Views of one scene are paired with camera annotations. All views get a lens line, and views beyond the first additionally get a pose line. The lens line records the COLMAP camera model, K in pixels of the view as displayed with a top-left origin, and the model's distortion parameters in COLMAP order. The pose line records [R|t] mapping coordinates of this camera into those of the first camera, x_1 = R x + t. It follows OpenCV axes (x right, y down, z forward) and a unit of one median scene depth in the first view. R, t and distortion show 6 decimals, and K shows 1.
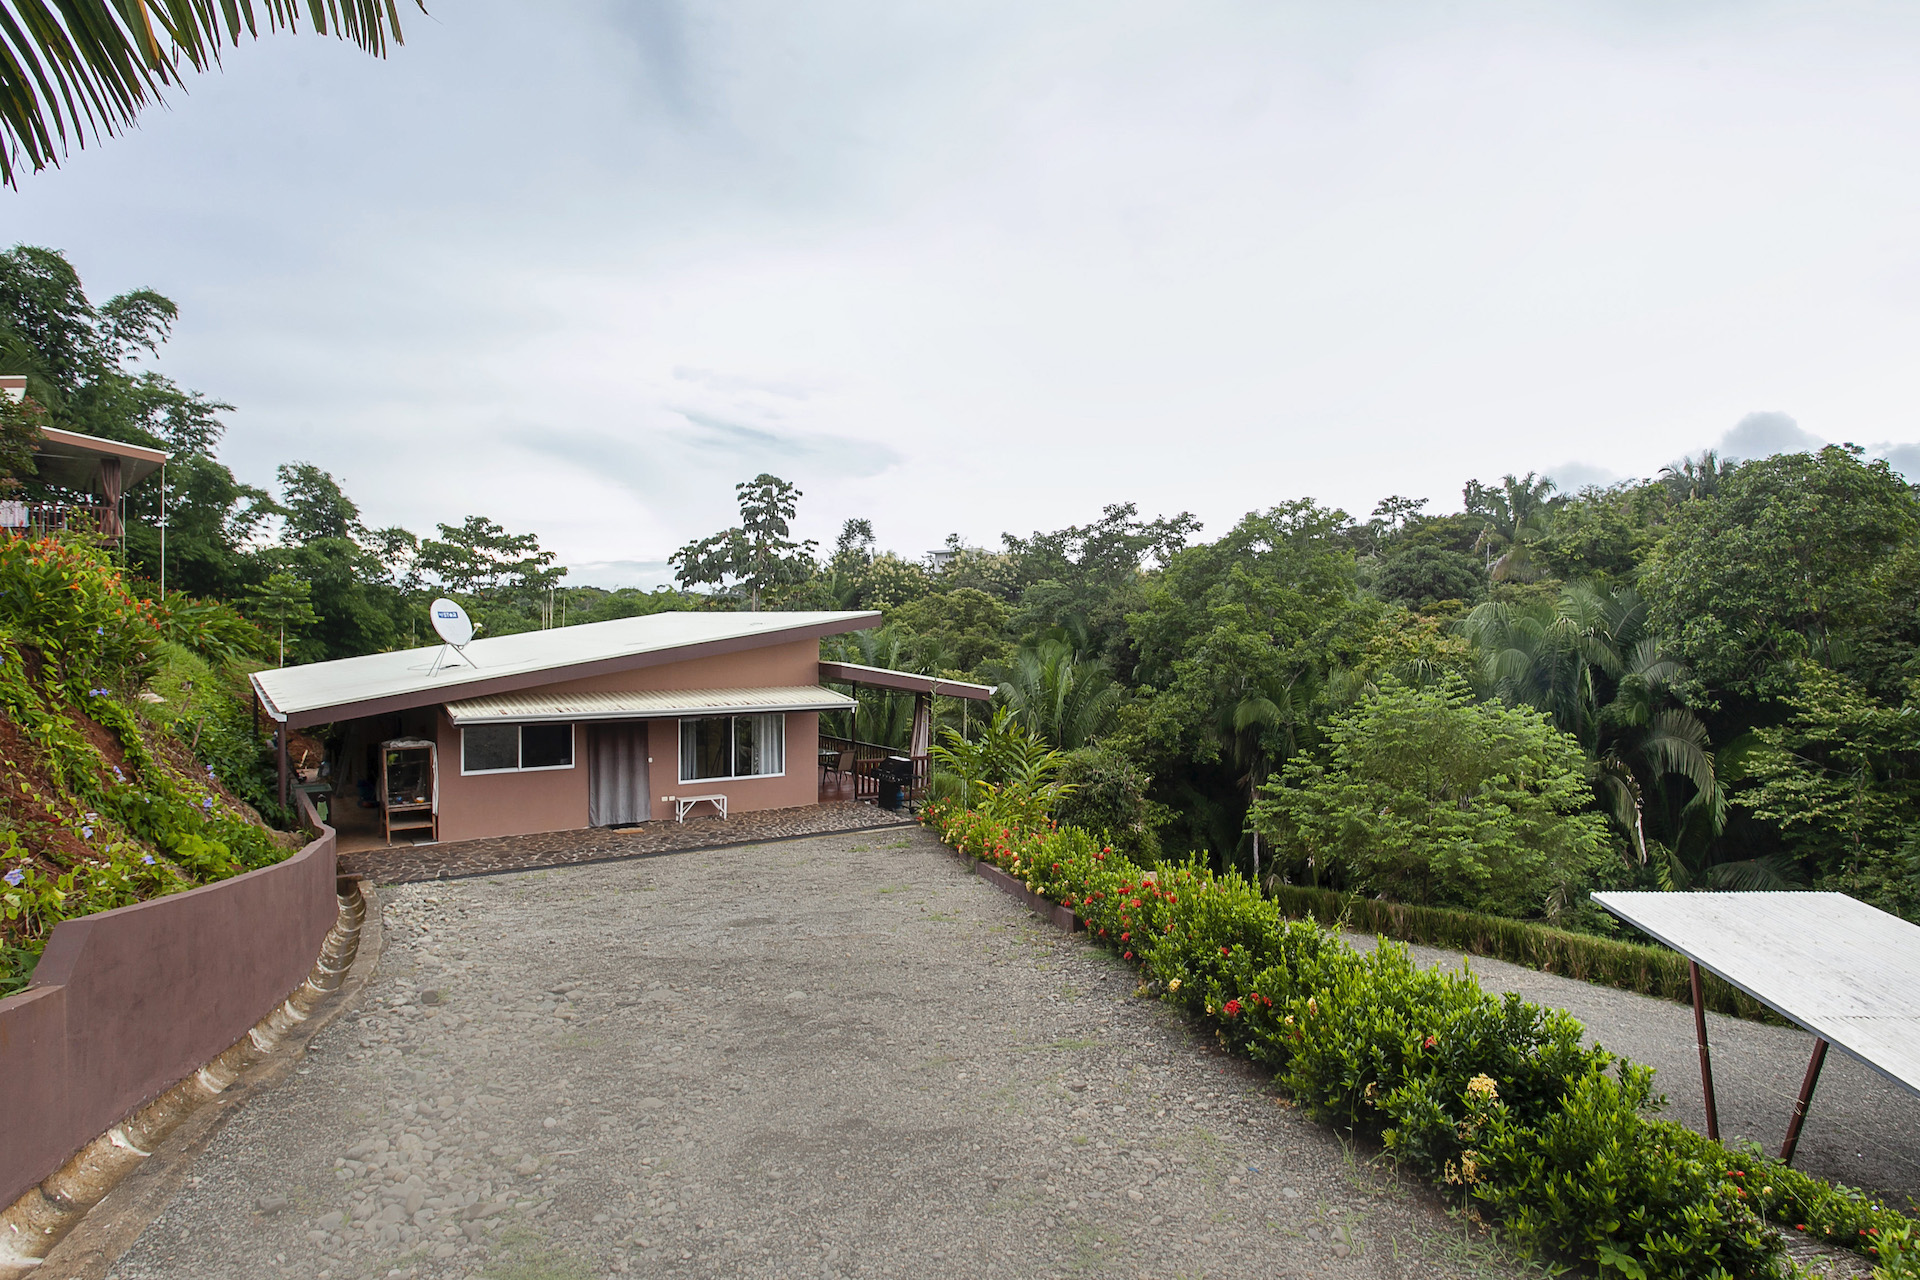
lens RADIAL K [[1047.2, 0, 960.0], [0, 1047.2, 640.0], [0, 0, 1]] dist [-0.063591, 0.031676]
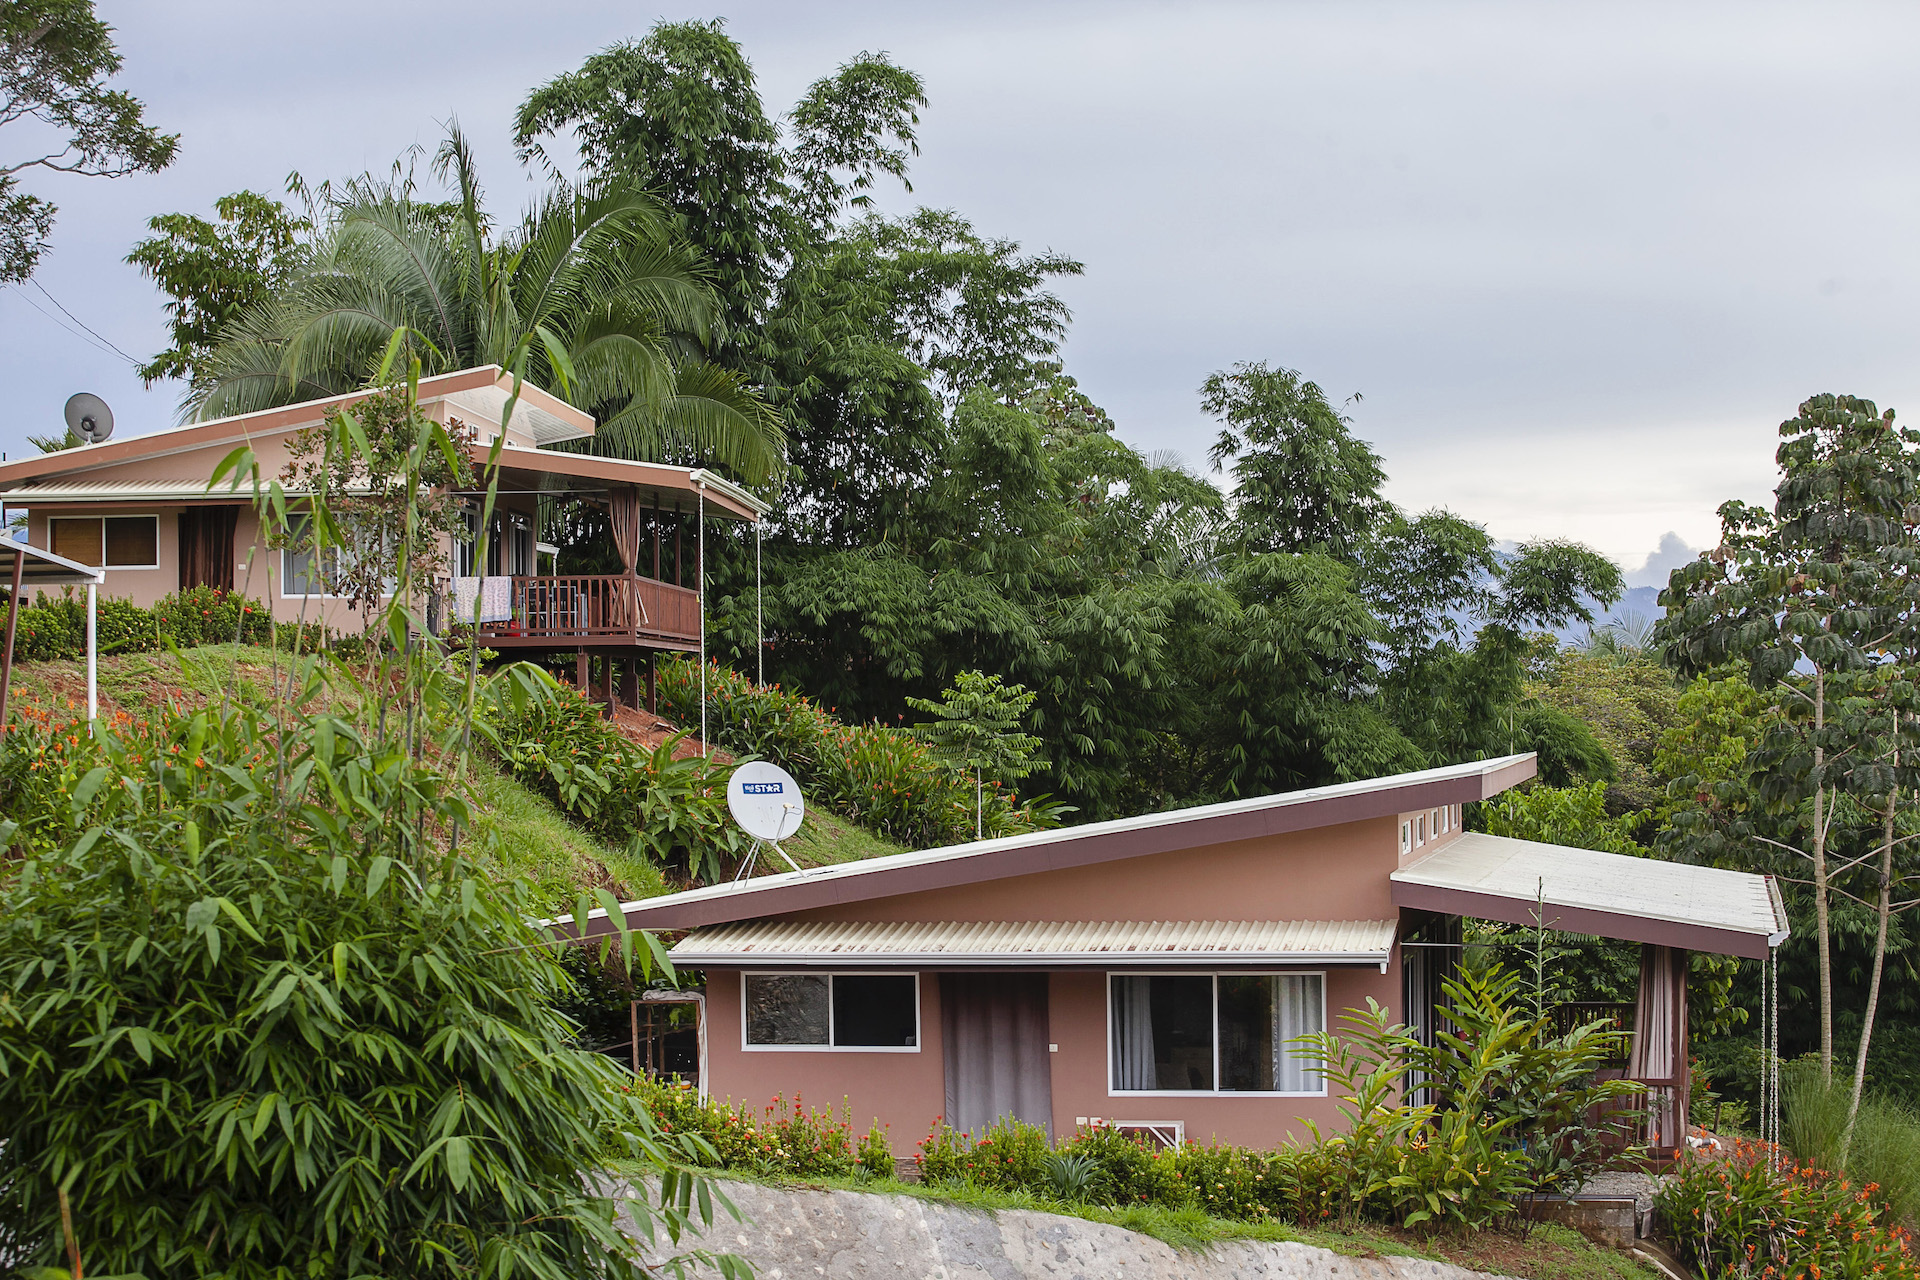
lens RADIAL K [[3992.3, 0, 960.0], [0, 3992.3, 640.0], [0, 0, 1]] dist [-0.279485, 0.070651]
pose [[0.680462, -0.031515, -0.732105, 0.444374], [0.007502, 0.999322, -0.036045, -0.007946], [0.732745, 0.019035, 0.680237, -0.166030]]
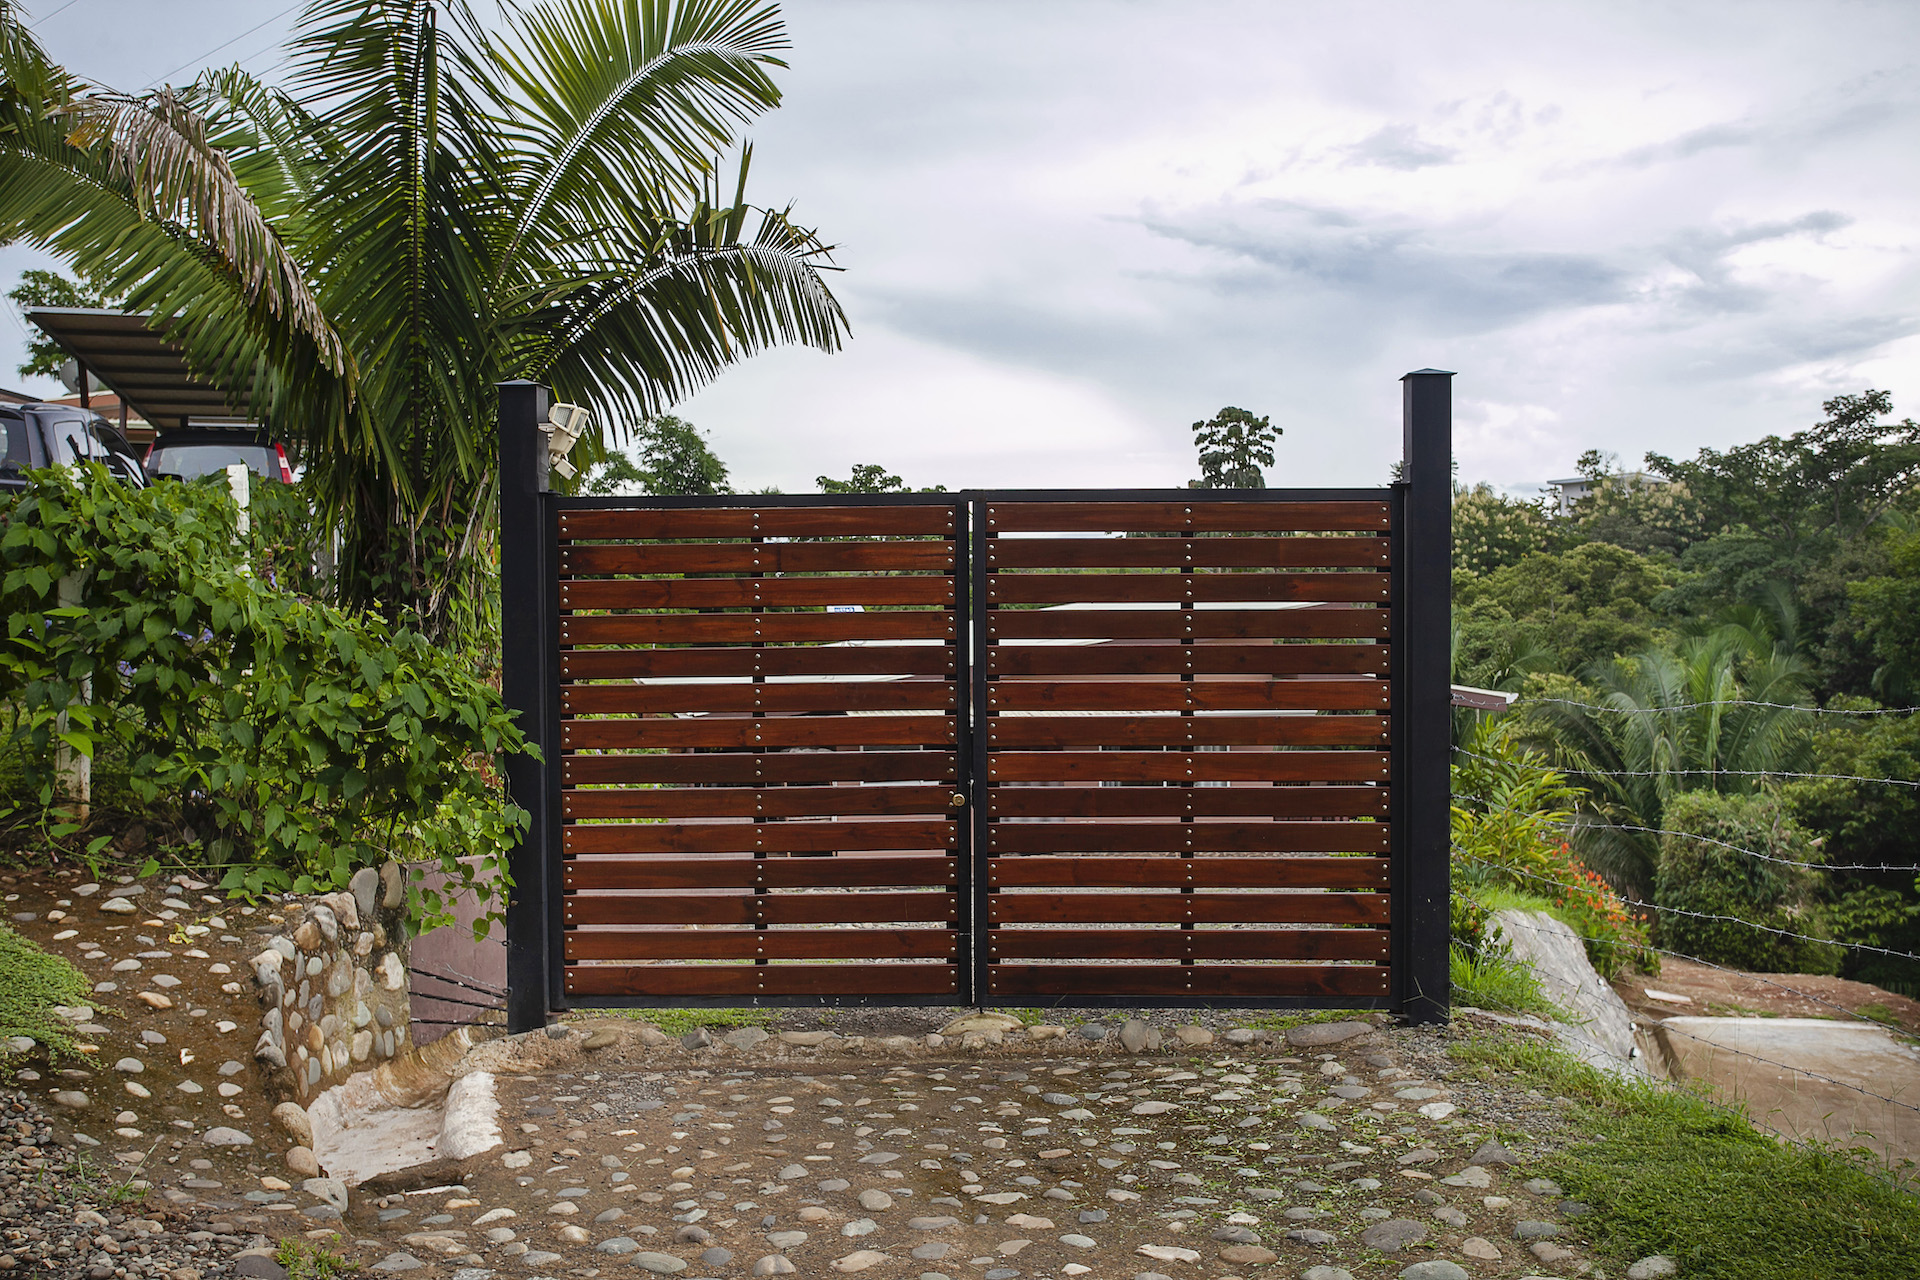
lens RADIAL K [[1691.8, 0, 960.0], [0, 1691.8, 640.0], [0, 0, 1]] dist [-0.067740, 0.197110]
pose [[0.927400, -0.010146, -0.373934, 0.051695], [0.012501, 0.999914, 0.003871, -0.001327], [0.373863, -0.008265, 0.927447, -0.114791]]
